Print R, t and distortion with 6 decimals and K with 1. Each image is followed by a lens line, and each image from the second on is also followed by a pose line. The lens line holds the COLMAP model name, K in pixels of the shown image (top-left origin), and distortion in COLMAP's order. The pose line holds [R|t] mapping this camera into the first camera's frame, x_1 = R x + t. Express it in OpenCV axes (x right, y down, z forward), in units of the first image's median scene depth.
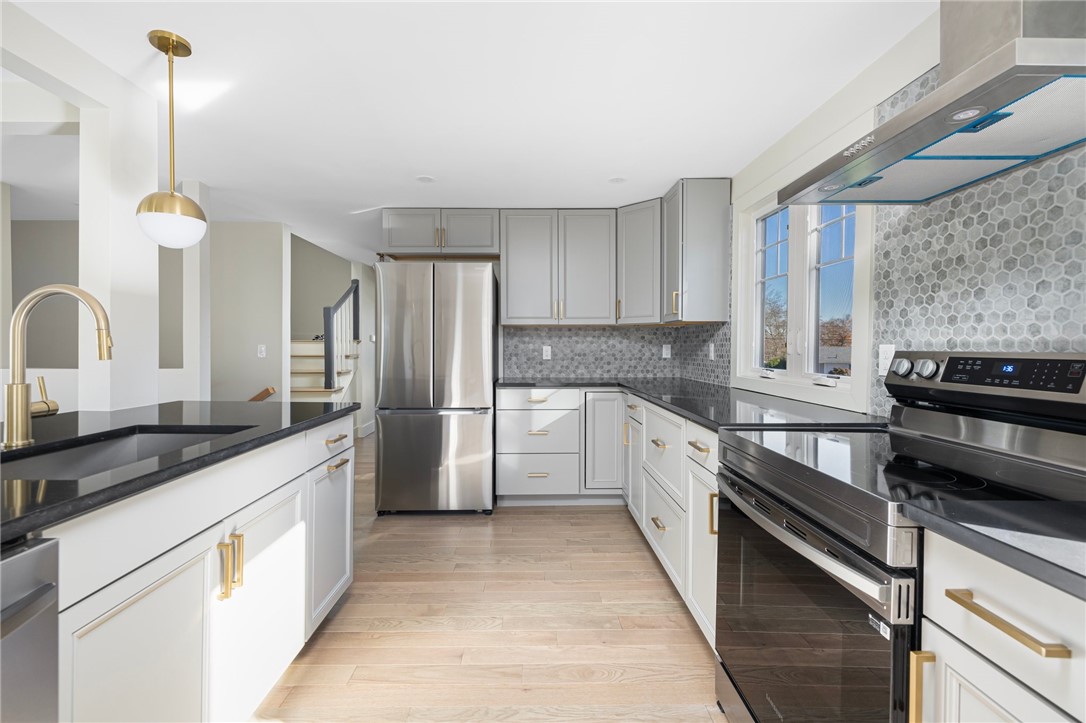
lens RADIAL K [[469.7, 0, 540.2], [0, 469.7, 353.2], [0, 0, 1]] dist [-0.004169, 0.000615]
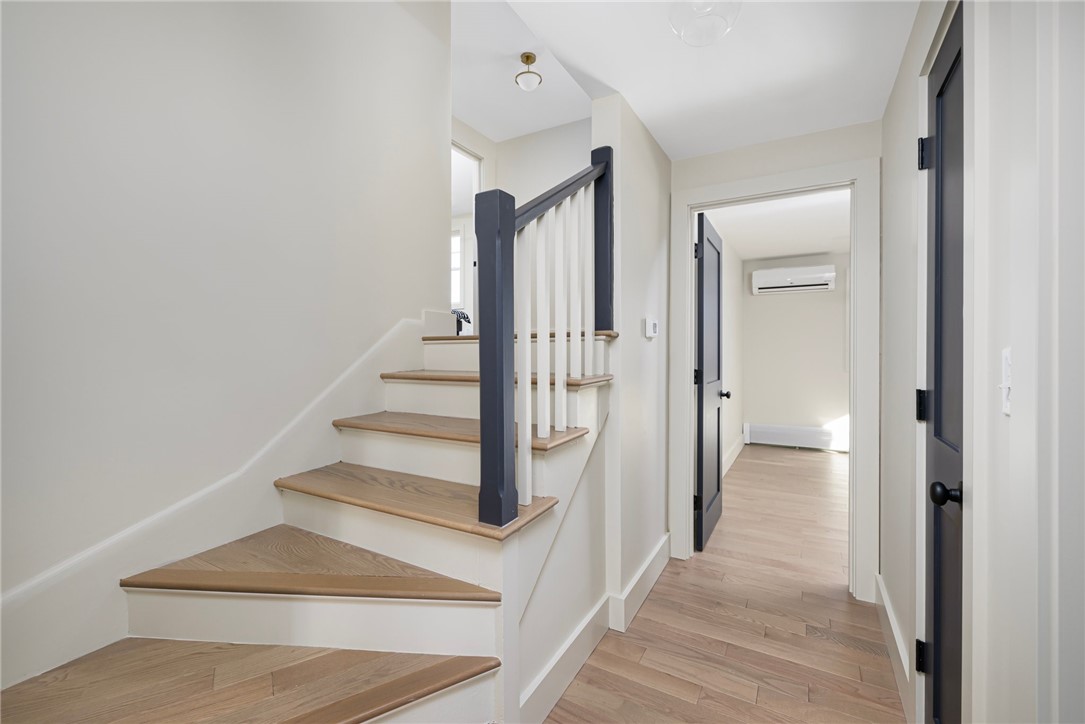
lens RADIAL K [[469.3, 0, 543.2], [0, 469.3, 360.7], [0, 0, 1]] dist [-0.004169, 0.000615]
pose [[0.855391, -0.002660, -0.517977, -0.390851], [-0.005486, 0.999884, -0.014194, -0.004743], [0.517954, 0.014983, 0.855277, 1.053487]]
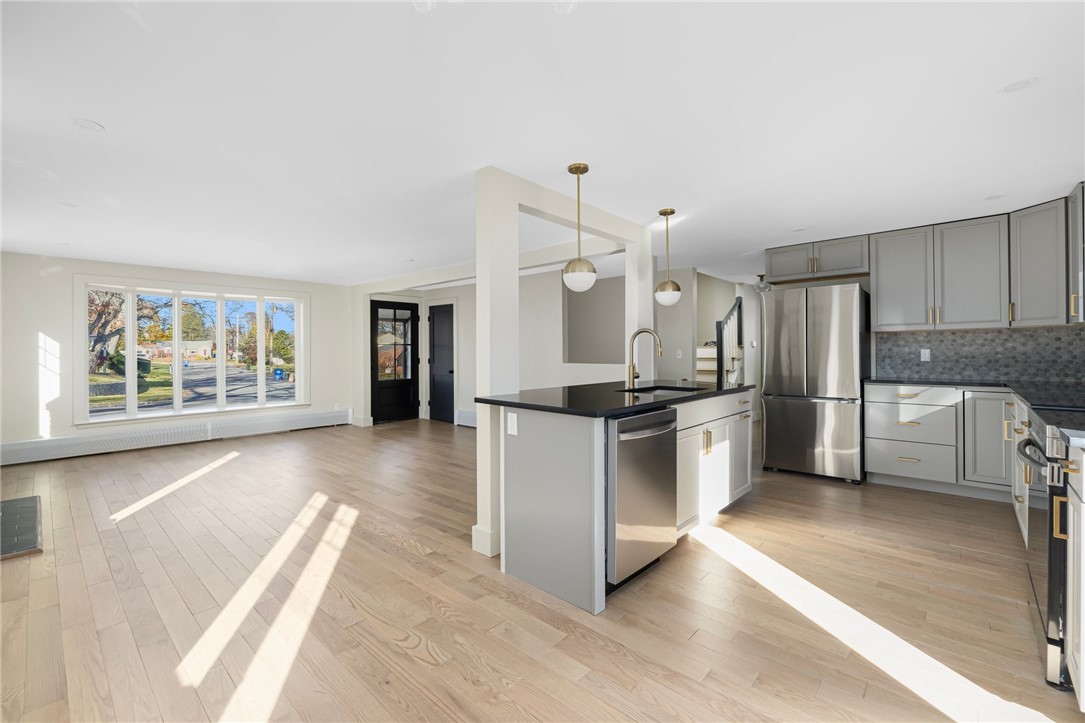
lens RADIAL K [[469.3, 0, 530.7], [0, 469.3, 351.6], [0, 0, 1]] dist [-0.004169, 0.000615]
pose [[0.718350, -0.006760, -0.695649, 0.112488], [-0.001709, 0.999933, -0.011483, 0.004518], [0.695680, 0.009438, 0.718290, -0.419573]]
